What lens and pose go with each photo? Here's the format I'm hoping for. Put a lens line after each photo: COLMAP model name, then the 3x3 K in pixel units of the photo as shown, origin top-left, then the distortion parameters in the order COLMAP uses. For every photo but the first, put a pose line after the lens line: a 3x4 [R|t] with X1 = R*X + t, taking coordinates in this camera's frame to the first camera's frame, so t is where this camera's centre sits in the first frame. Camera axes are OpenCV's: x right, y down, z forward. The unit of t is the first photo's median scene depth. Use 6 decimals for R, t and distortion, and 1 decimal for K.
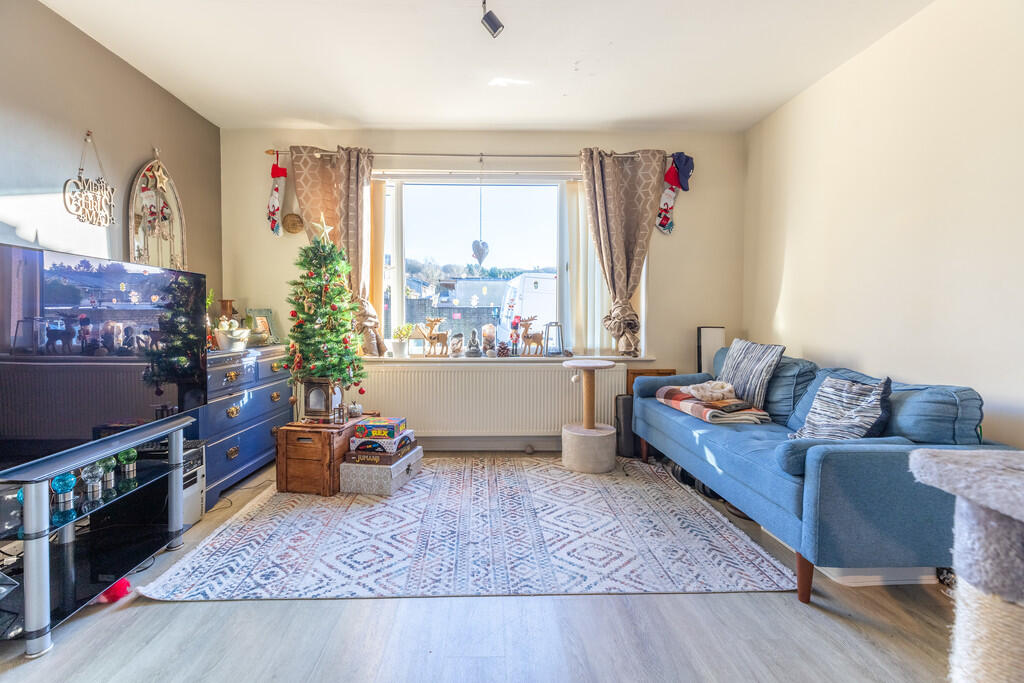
lens RADIAL K [[470.1, 0, 499.3], [0, 470.1, 326.0], [0, 0, 1]] dist [0.001086, -0.000155]
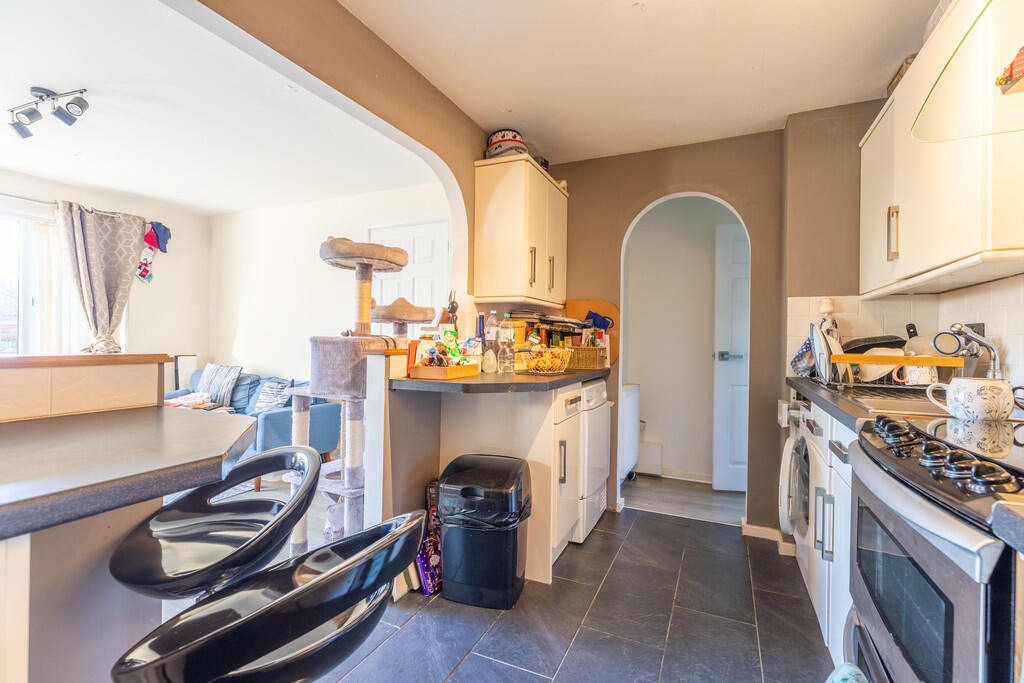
lens RADIAL K [[459.8, 0, 512.0], [0, 459.8, 341.5], [0, 0, 1]] dist [0.000603, -0.000011]
pose [[0.449763, -0.005062, 0.893134, -0.354685], [0.013598, 0.999907, -0.001180, -0.027141], [-0.893044, 0.012675, 0.449790, -0.499531]]
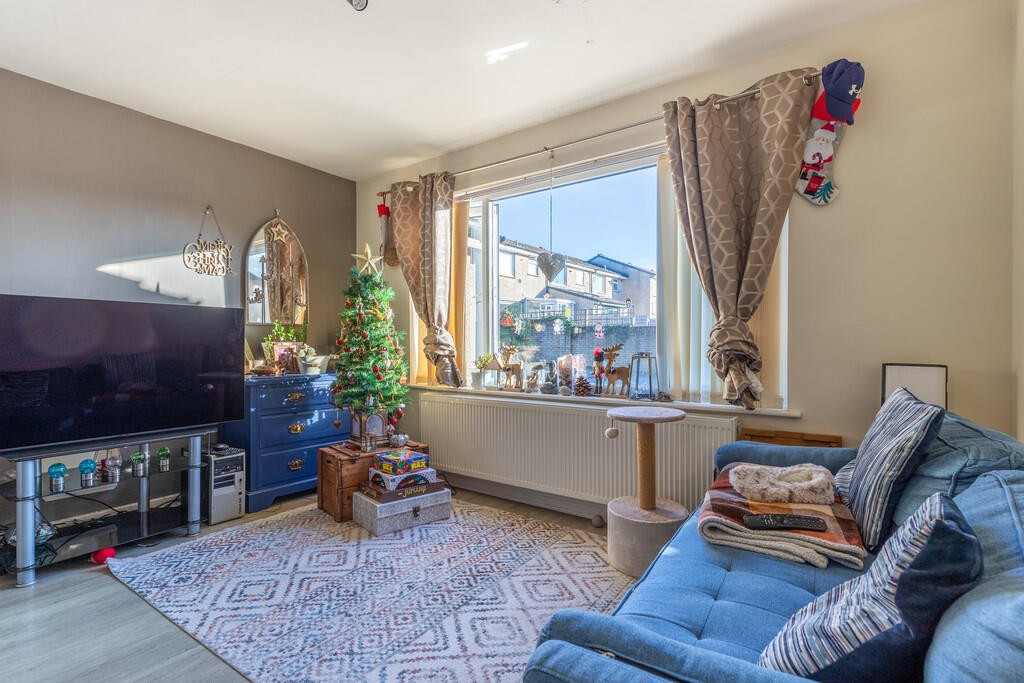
lens RADIAL K [[487.4, 0, 512.0], [0, 487.4, 341.5], [0, 0, 1]] dist [0.004177, 0.000739]
pose [[0.794295, -0.004464, -0.607516, 0.486421], [-0.012441, 0.999644, -0.023612, -0.005265], [0.607405, 0.026314, 0.793956, 0.324849]]
